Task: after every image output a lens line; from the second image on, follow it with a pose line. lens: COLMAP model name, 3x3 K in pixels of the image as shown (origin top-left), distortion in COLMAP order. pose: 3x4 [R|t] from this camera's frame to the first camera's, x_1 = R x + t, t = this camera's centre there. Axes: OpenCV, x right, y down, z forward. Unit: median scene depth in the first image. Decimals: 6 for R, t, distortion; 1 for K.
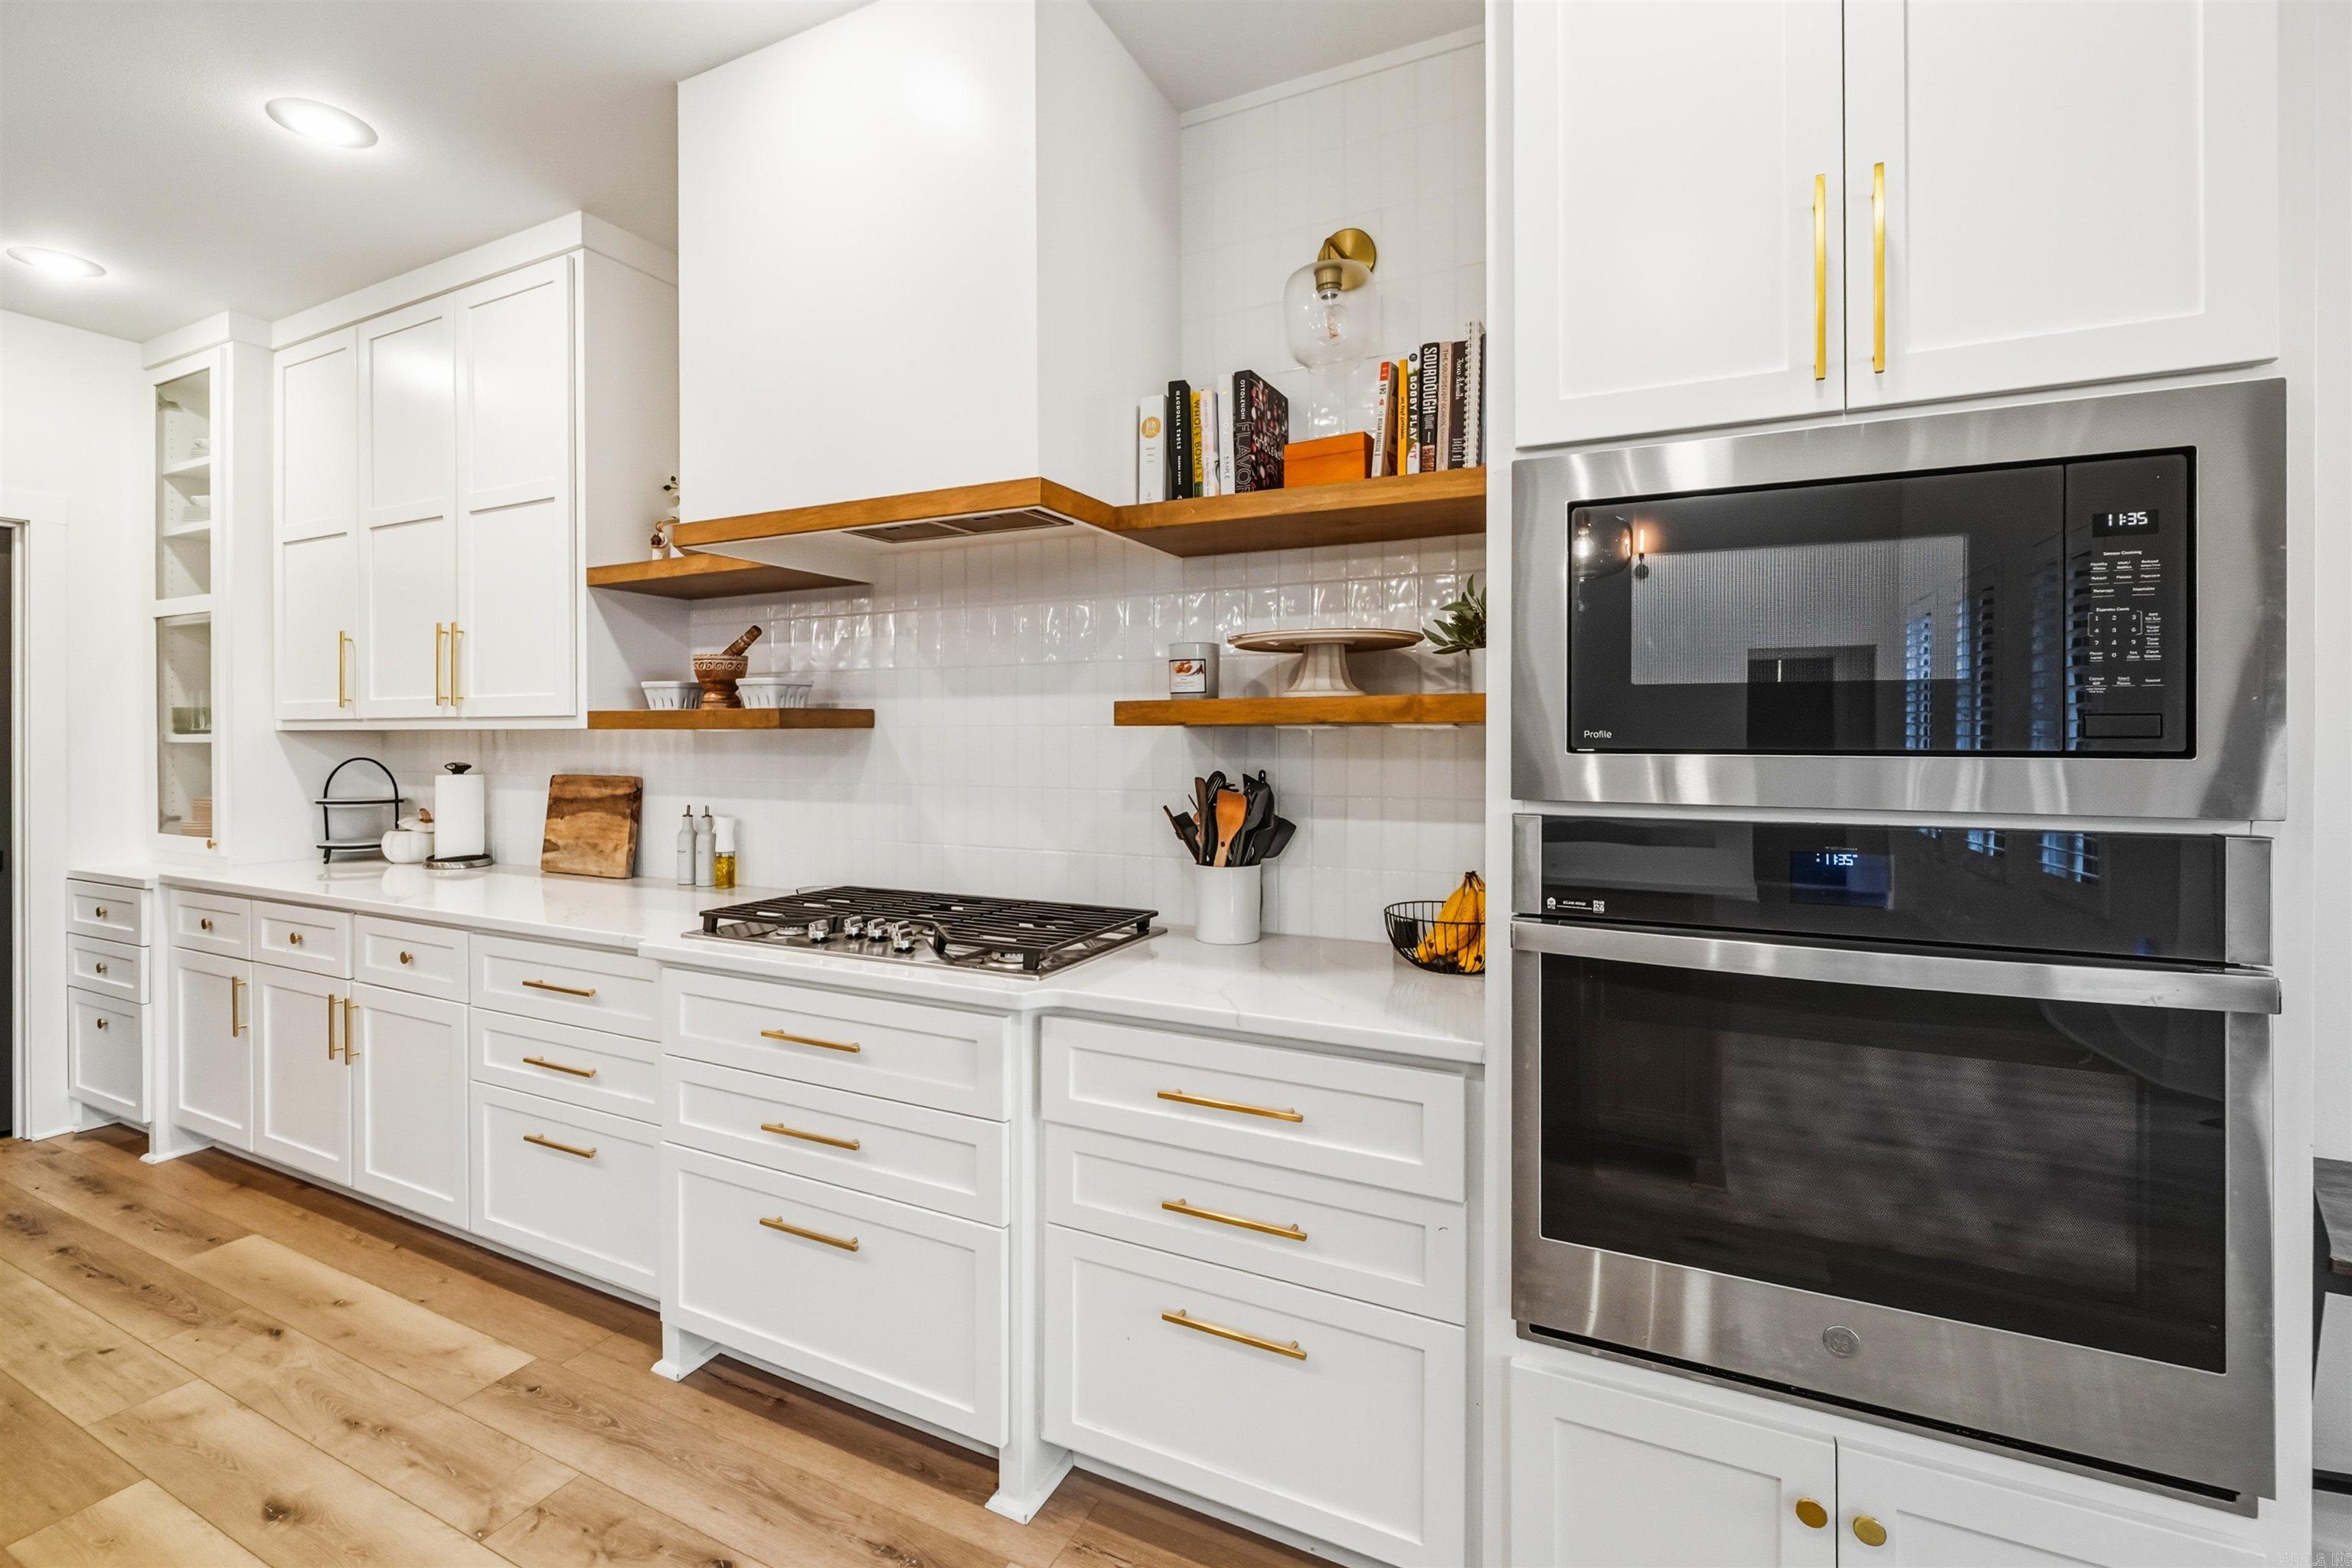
lens RADIAL K [[1033.8, 0, 1164.5], [0, 1033.8, 737.5], [0, 0, 1]] dist [0.000474, 0.000119]
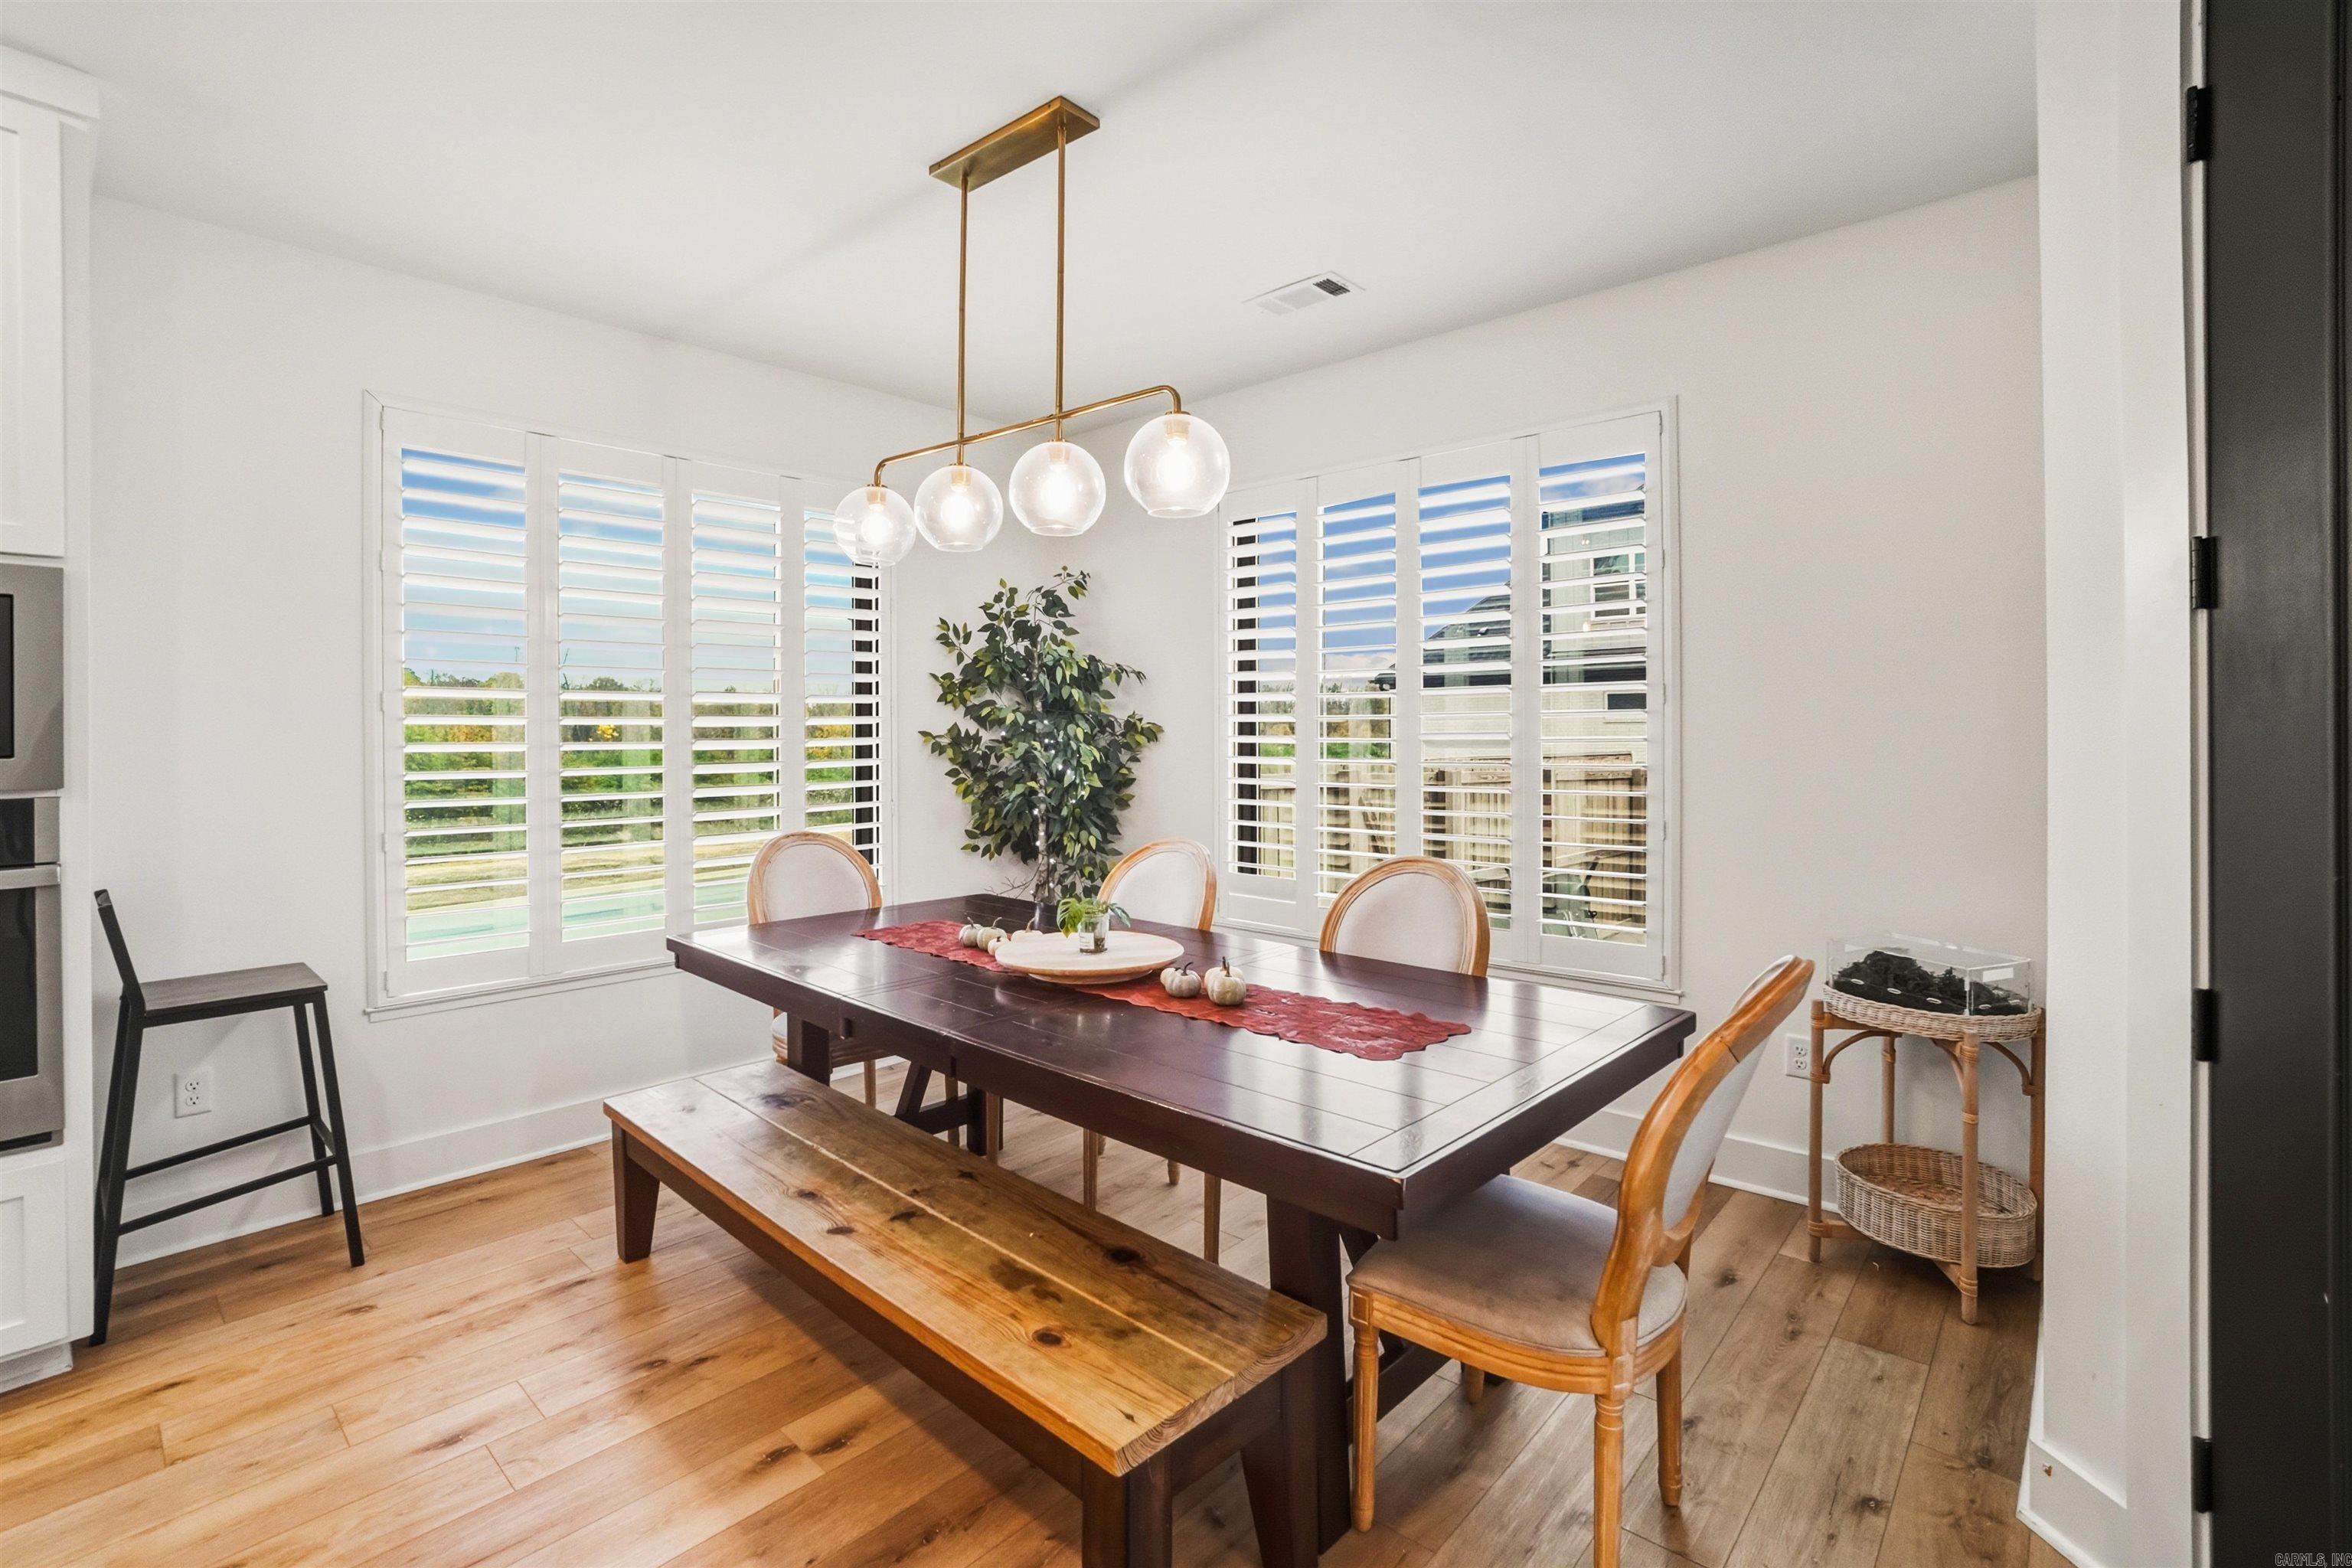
lens RADIAL K [[1033.8, 0, 1164.5], [0, 1033.8, 737.5], [0, 0, 1]] dist [0.000474, 0.000119]
pose [[0.280664, -0.001889, 0.959804, -0.120148], [0.006932, 0.999976, -0.000059, -0.001367], [-0.959781, 0.006669, 0.280670, -0.777789]]
